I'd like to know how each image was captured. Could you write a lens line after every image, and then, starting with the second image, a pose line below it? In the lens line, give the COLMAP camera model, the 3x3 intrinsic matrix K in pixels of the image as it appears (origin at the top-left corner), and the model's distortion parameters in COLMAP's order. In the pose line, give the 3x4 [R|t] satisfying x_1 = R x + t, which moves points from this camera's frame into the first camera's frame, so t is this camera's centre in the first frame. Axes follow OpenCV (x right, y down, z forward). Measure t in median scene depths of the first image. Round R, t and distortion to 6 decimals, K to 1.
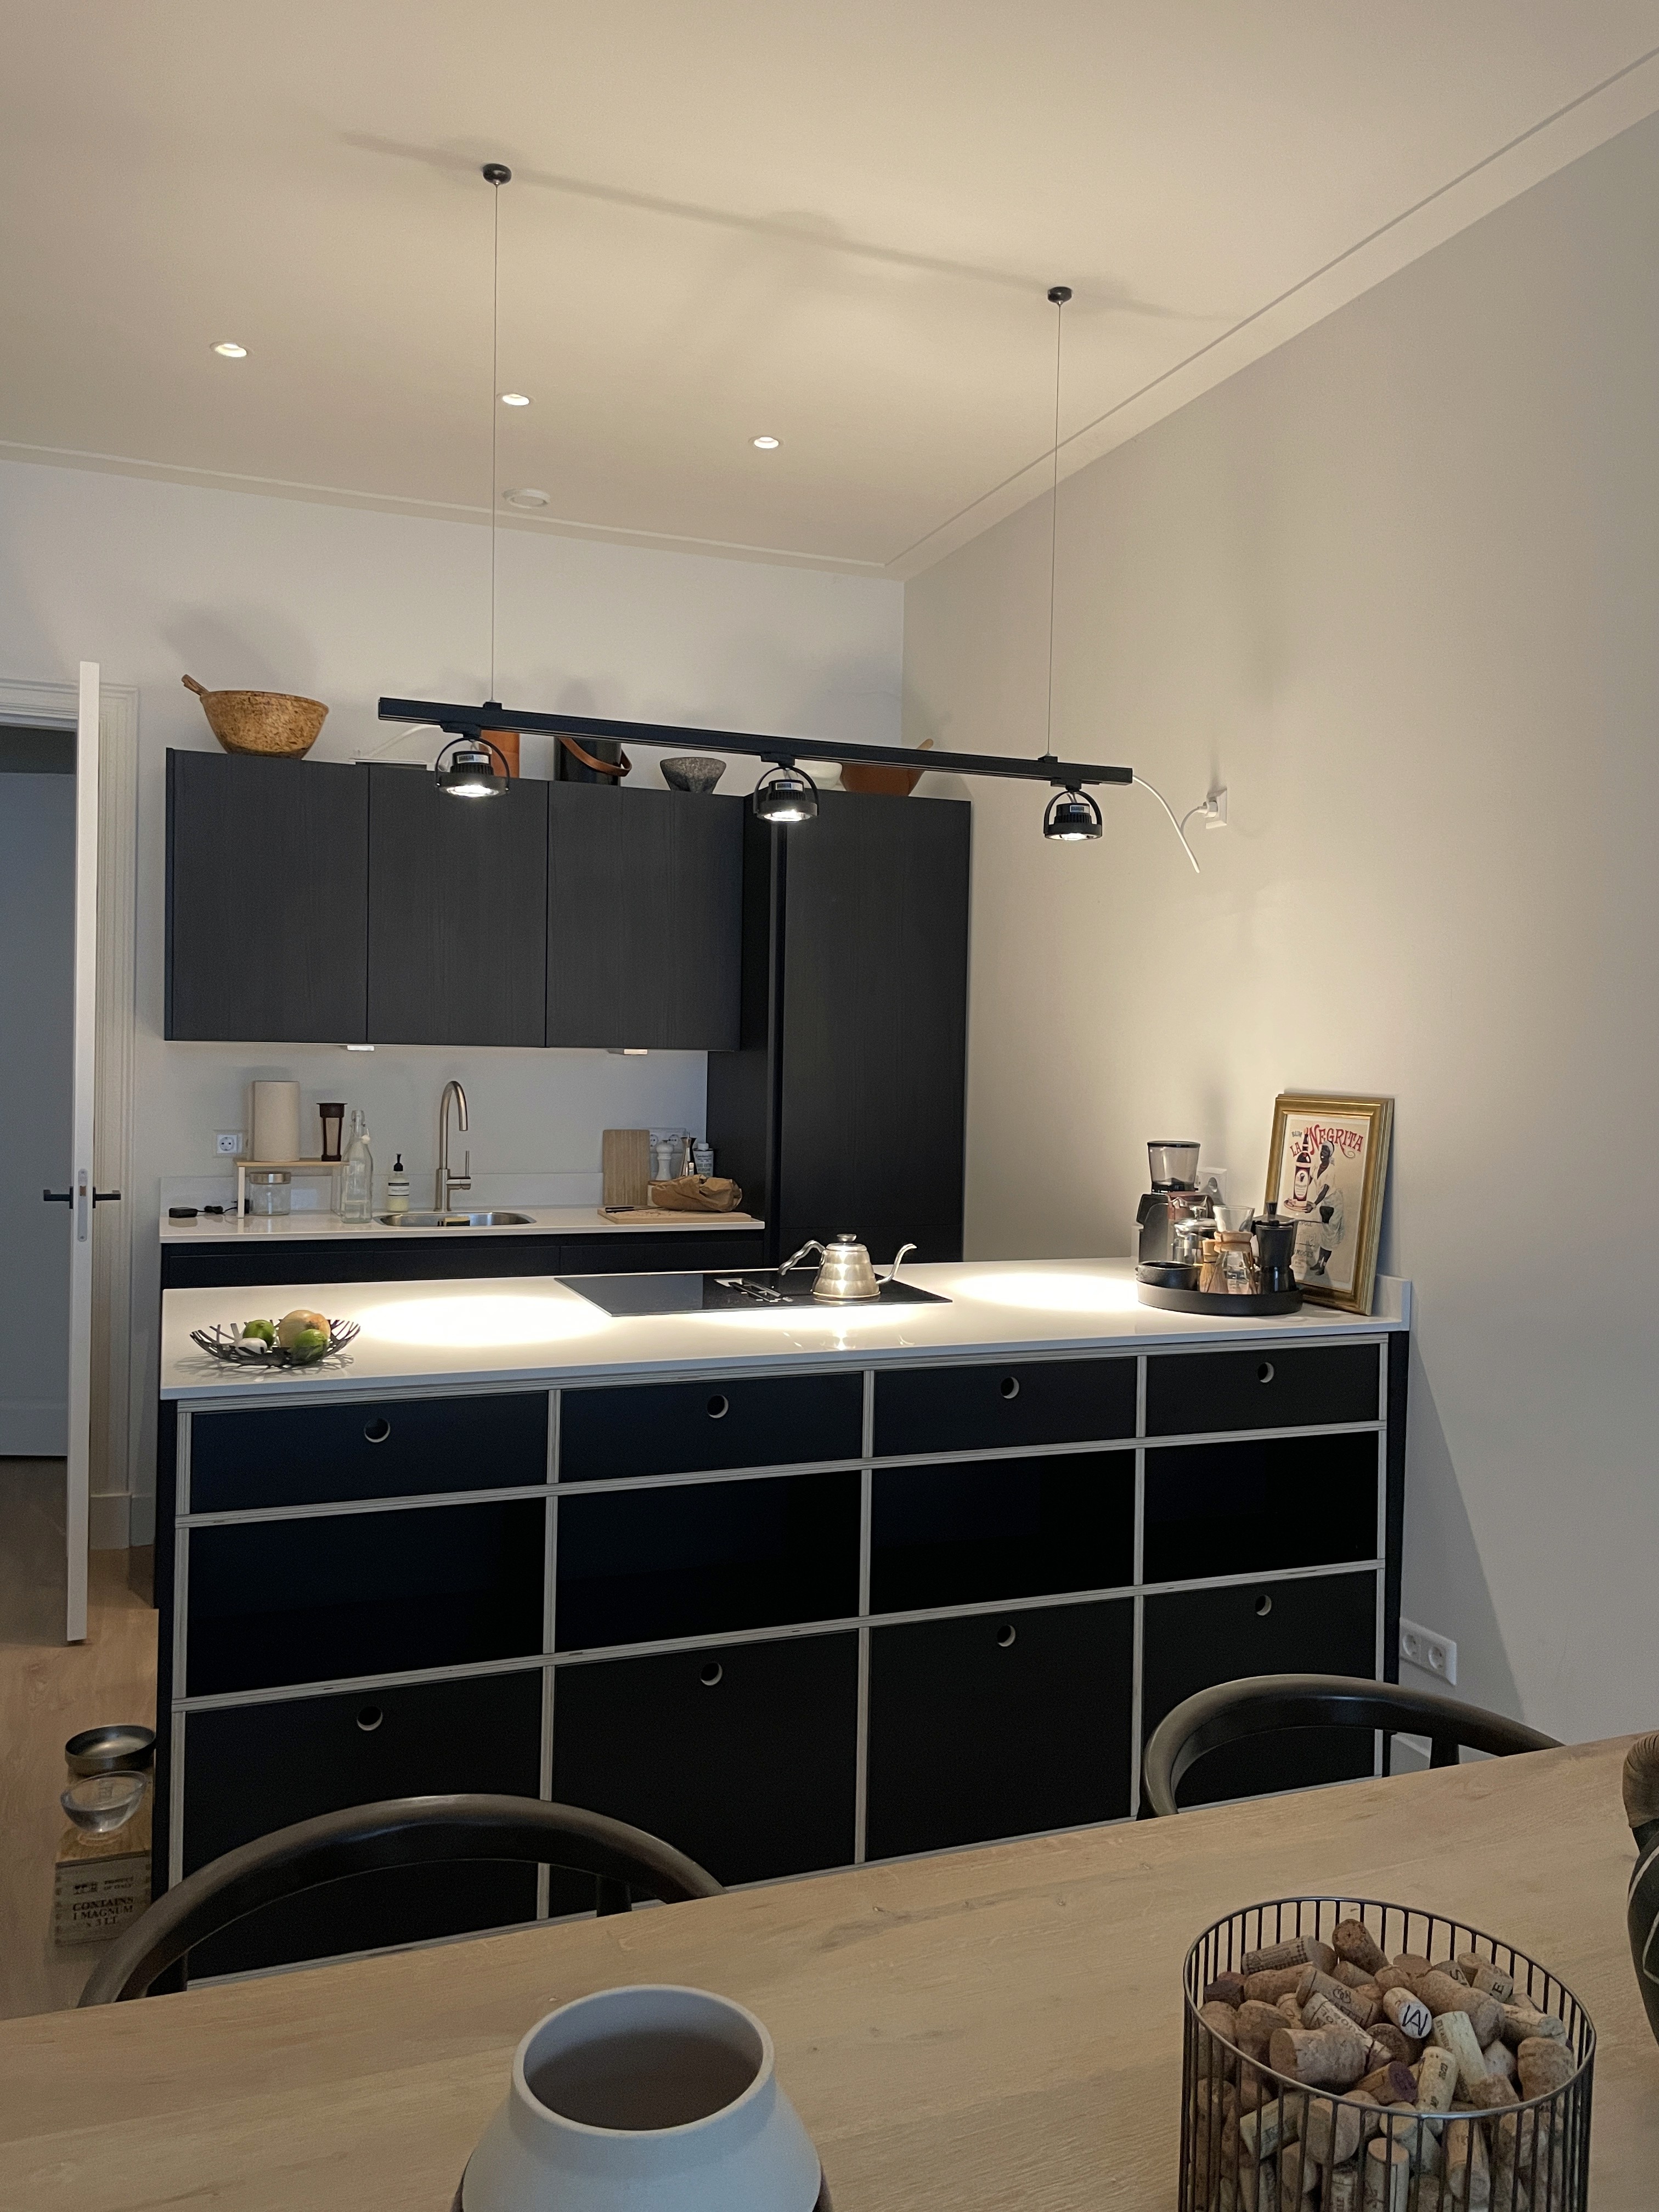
lens RADIAL K [[1648.1, 0, 841.0], [0, 1648.1, 1094.2], [0, 0, 1]] dist [0.101837, -0.195540]
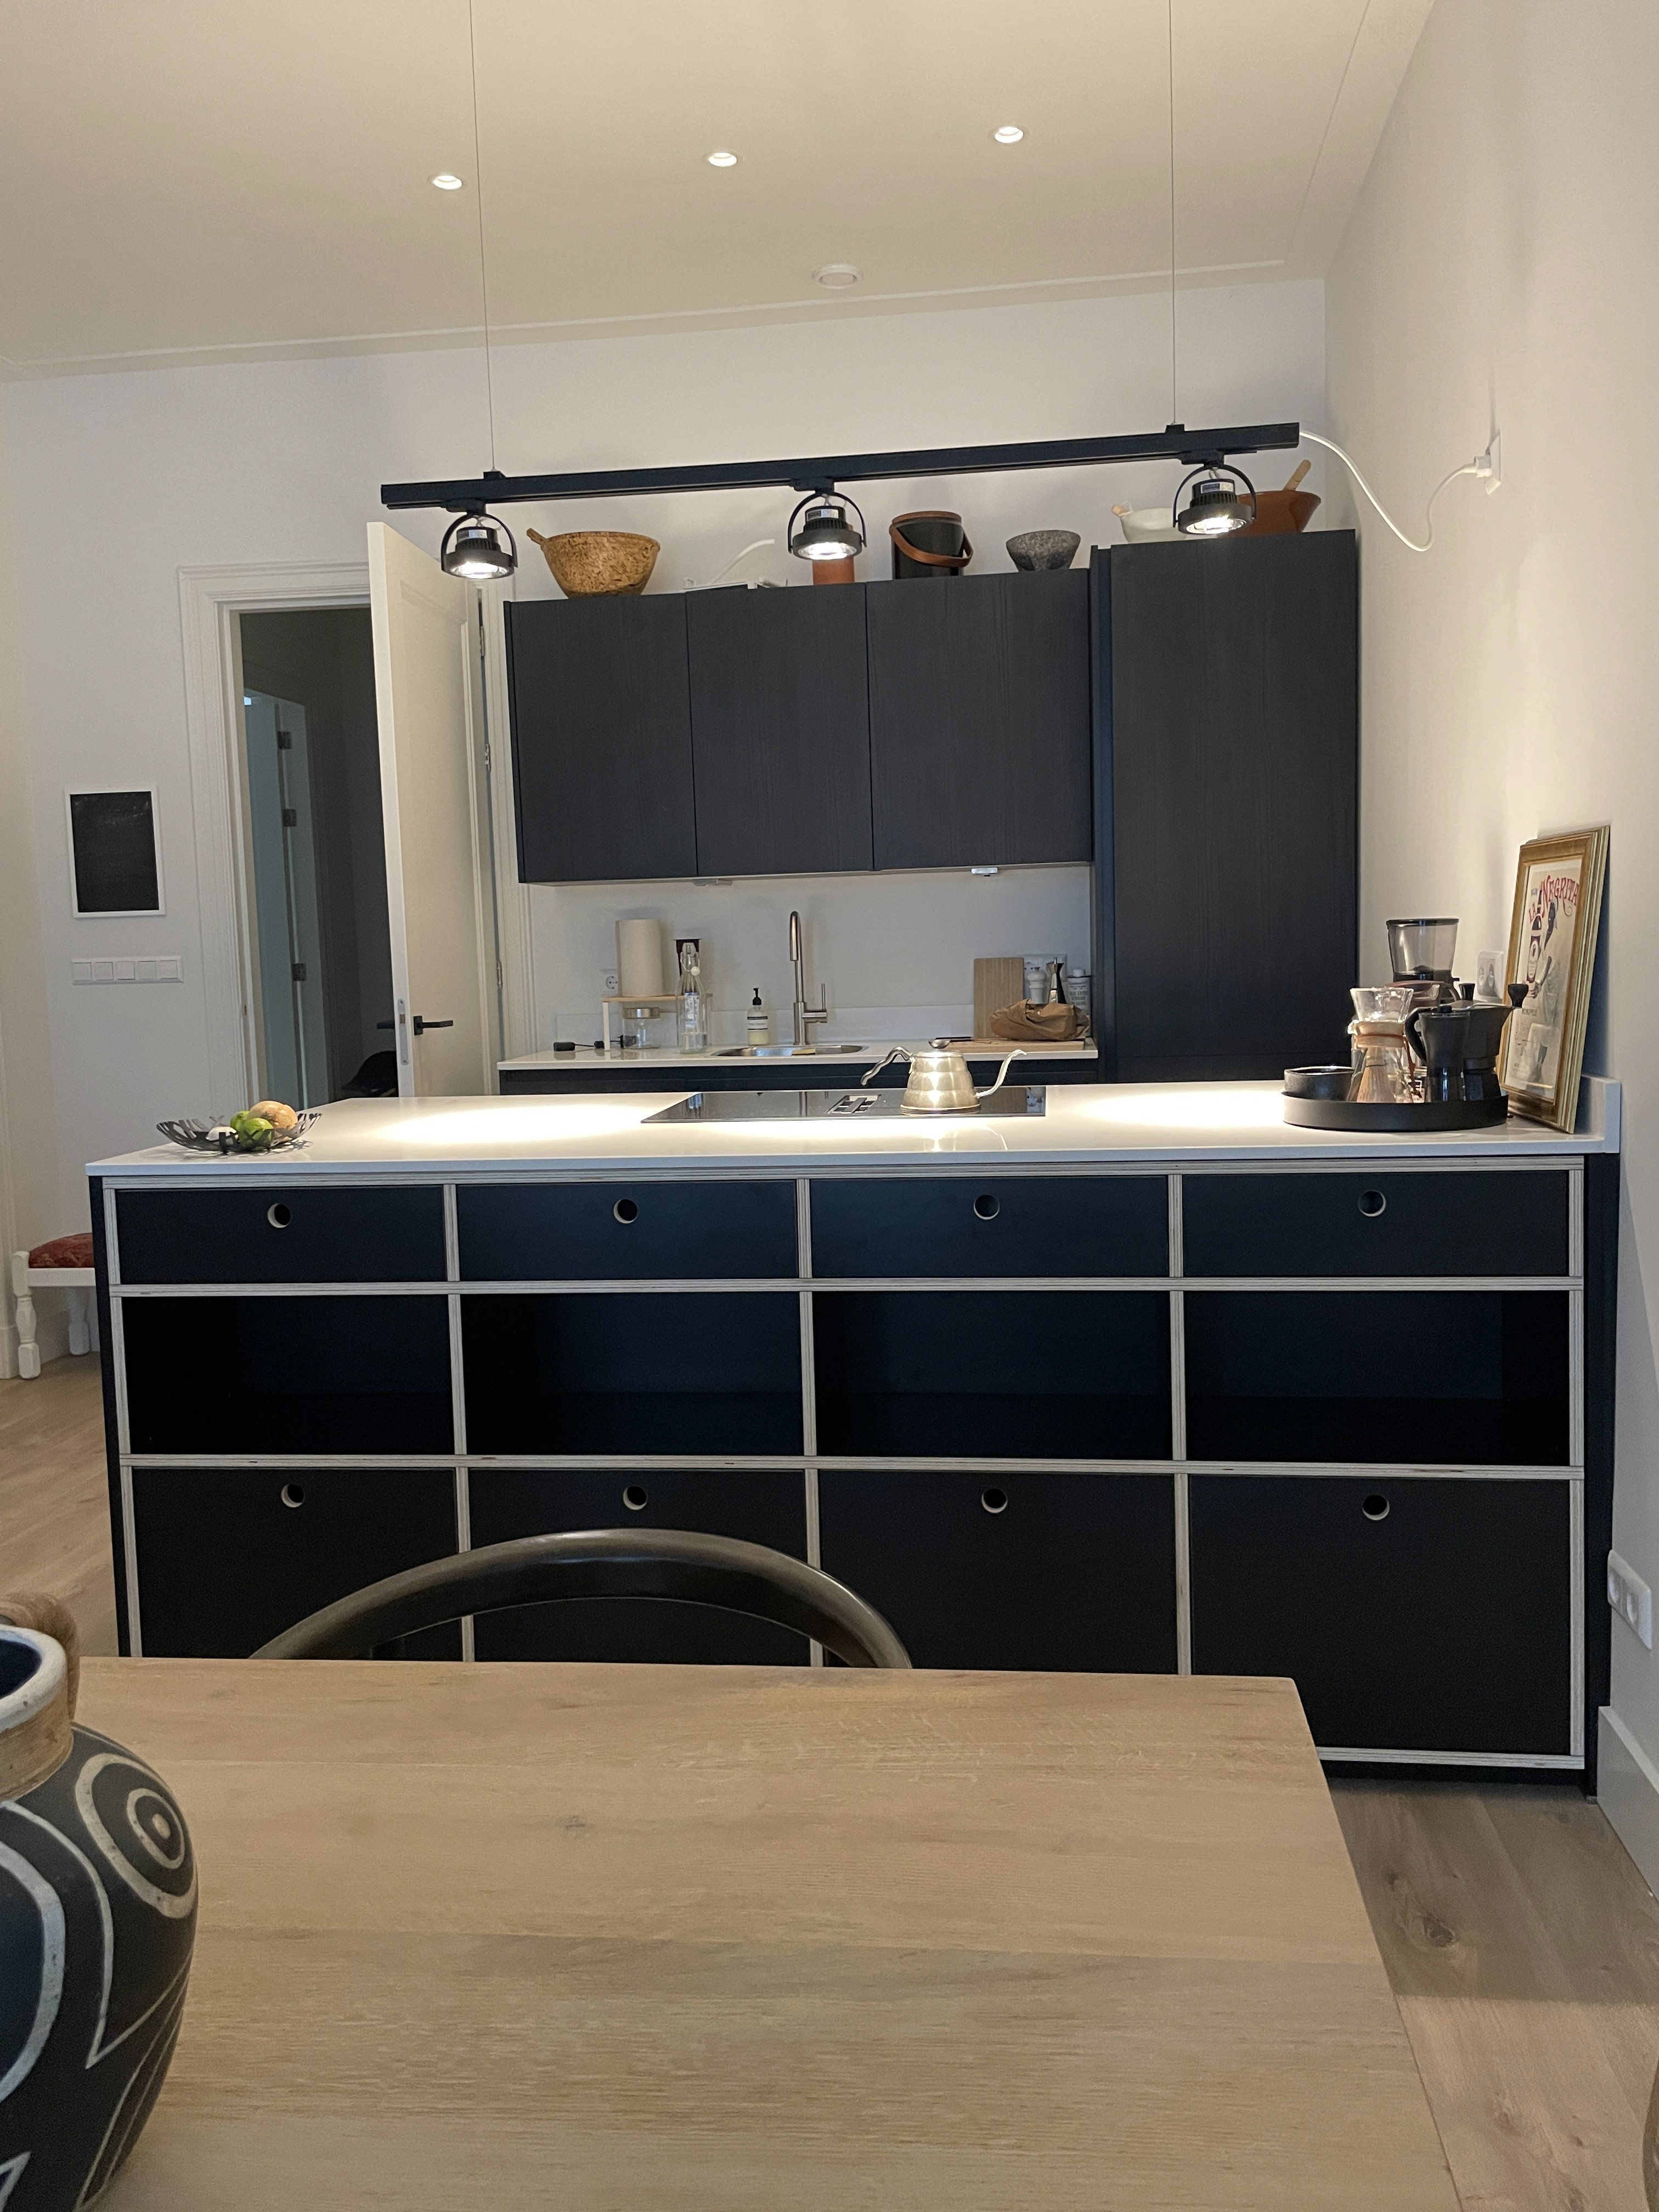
lens RADIAL K [[1648.1, 0, 841.0], [0, 1648.1, 1094.2], [0, 0, 1]] dist [0.101837, -0.195540]
pose [[0.876046, -0.001943, -0.482224, 0.339111], [0.036125, 0.997446, 0.061609, 0.053227], [0.480873, -0.071393, 0.873879, 0.195349]]
